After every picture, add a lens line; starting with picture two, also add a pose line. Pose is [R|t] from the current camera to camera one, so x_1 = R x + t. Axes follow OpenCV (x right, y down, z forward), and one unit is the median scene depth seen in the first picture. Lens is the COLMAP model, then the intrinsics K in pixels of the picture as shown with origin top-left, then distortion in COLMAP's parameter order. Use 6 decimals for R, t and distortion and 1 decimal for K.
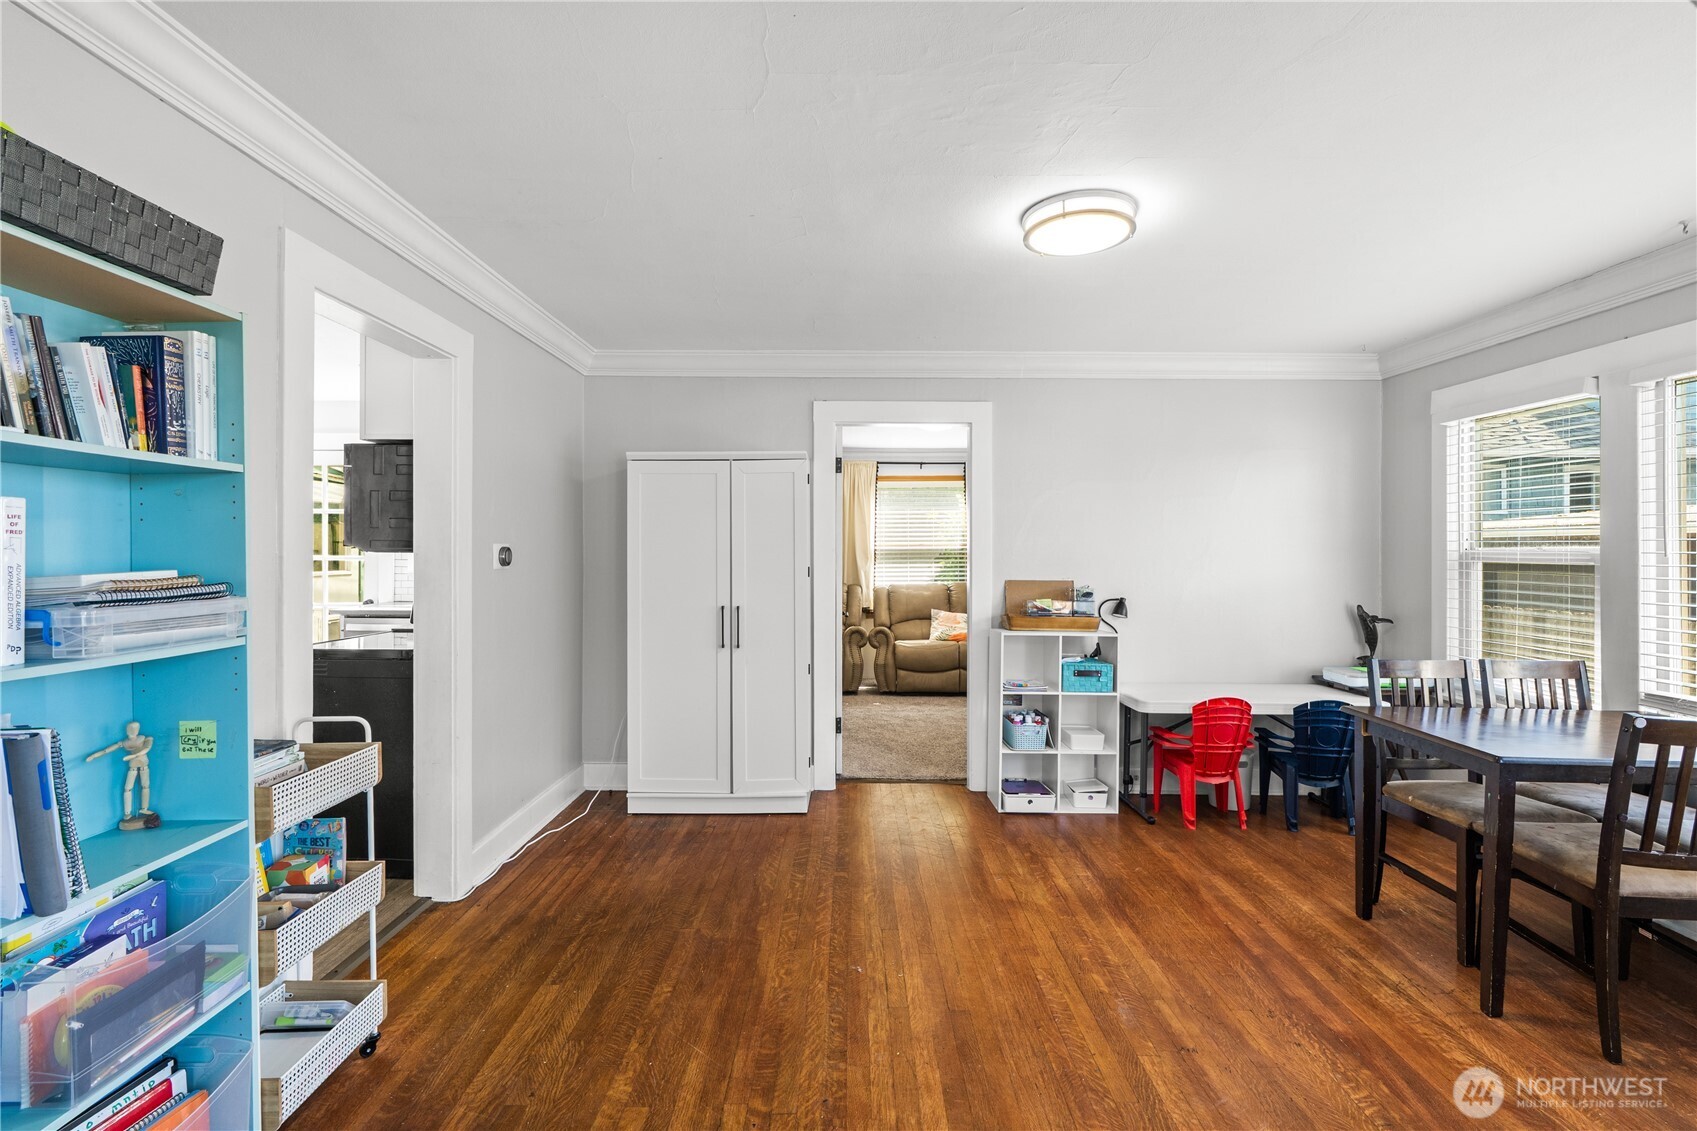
lens RADIAL K [[777.2, 0, 850.5], [0, 777.2, 540.0], [0, 0, 1]] dist [-0.000278, 0.000042]
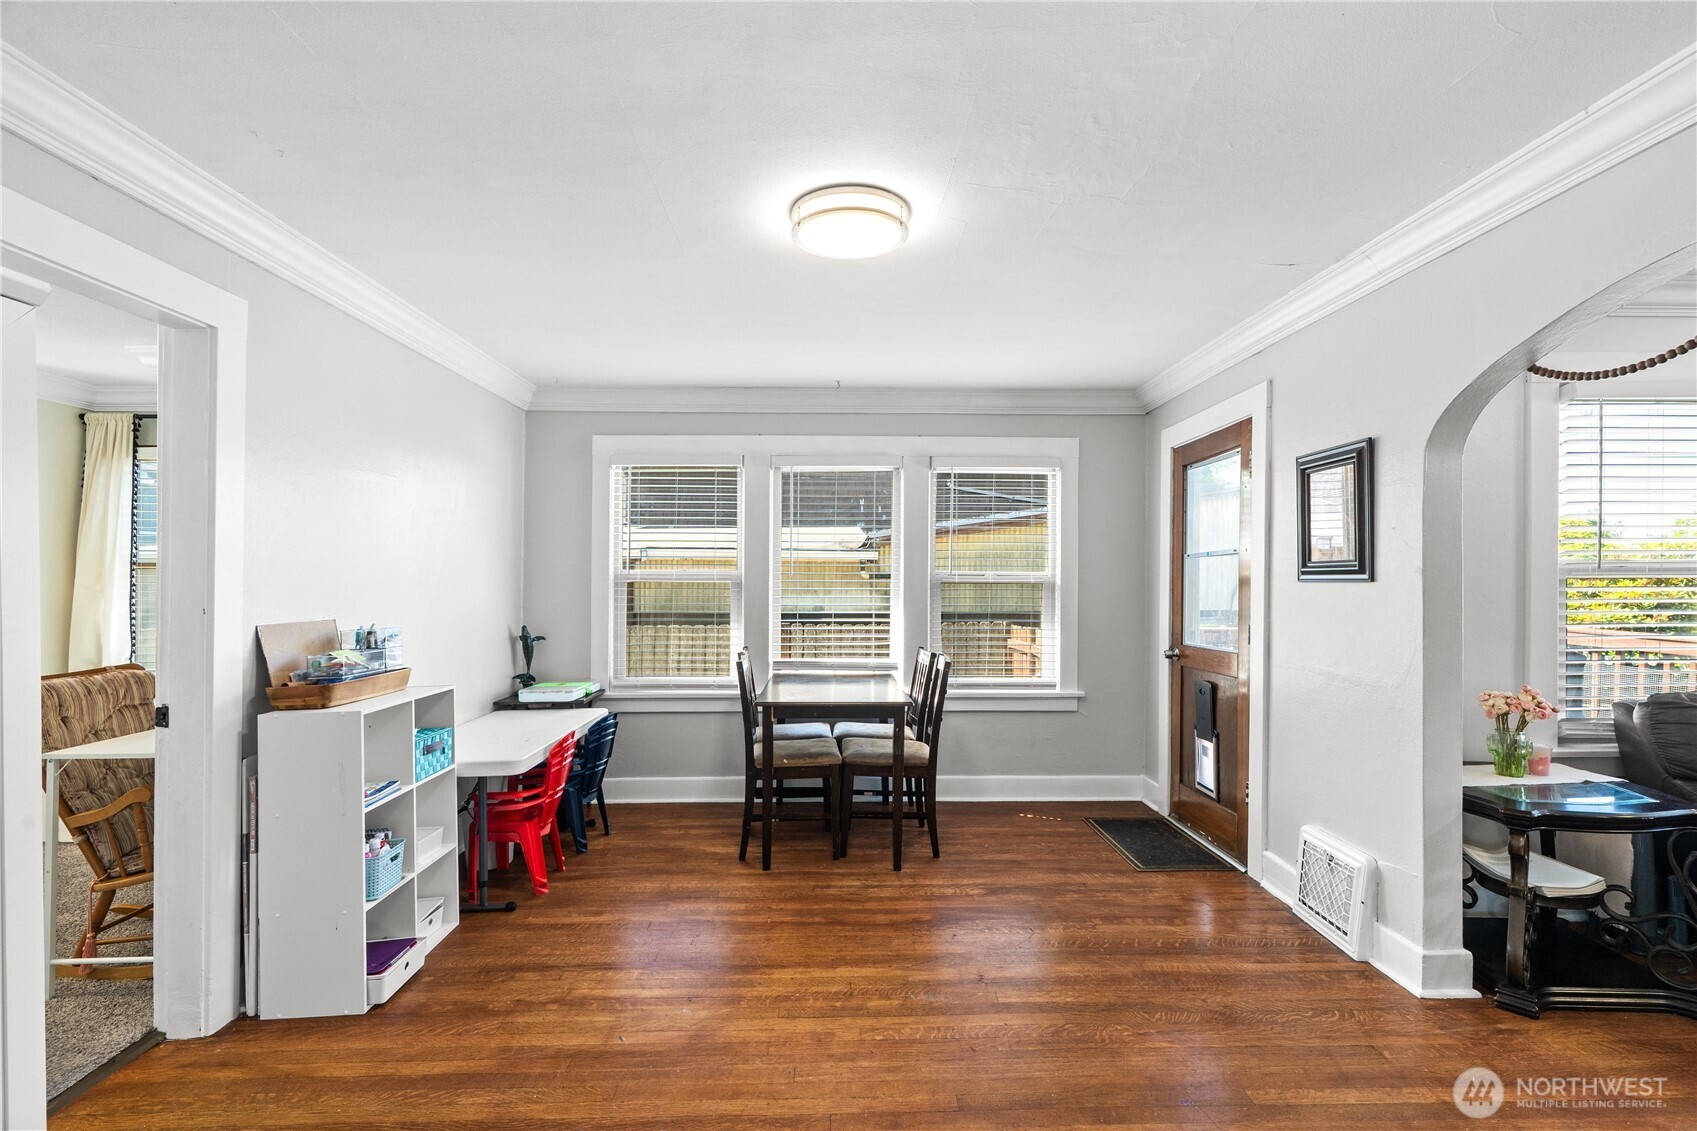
lens RADIAL K [[761.2, 0, 847.6], [0, 761.2, 559.2], [0, 0, 1]] dist [-0.011641, 0.005277]
pose [[-0.020025, 0.016833, 0.999658, -0.461445], [-0.008657, 0.999818, -0.017009, 0.012877], [-0.999762, -0.008994, -0.019875, 0.751839]]
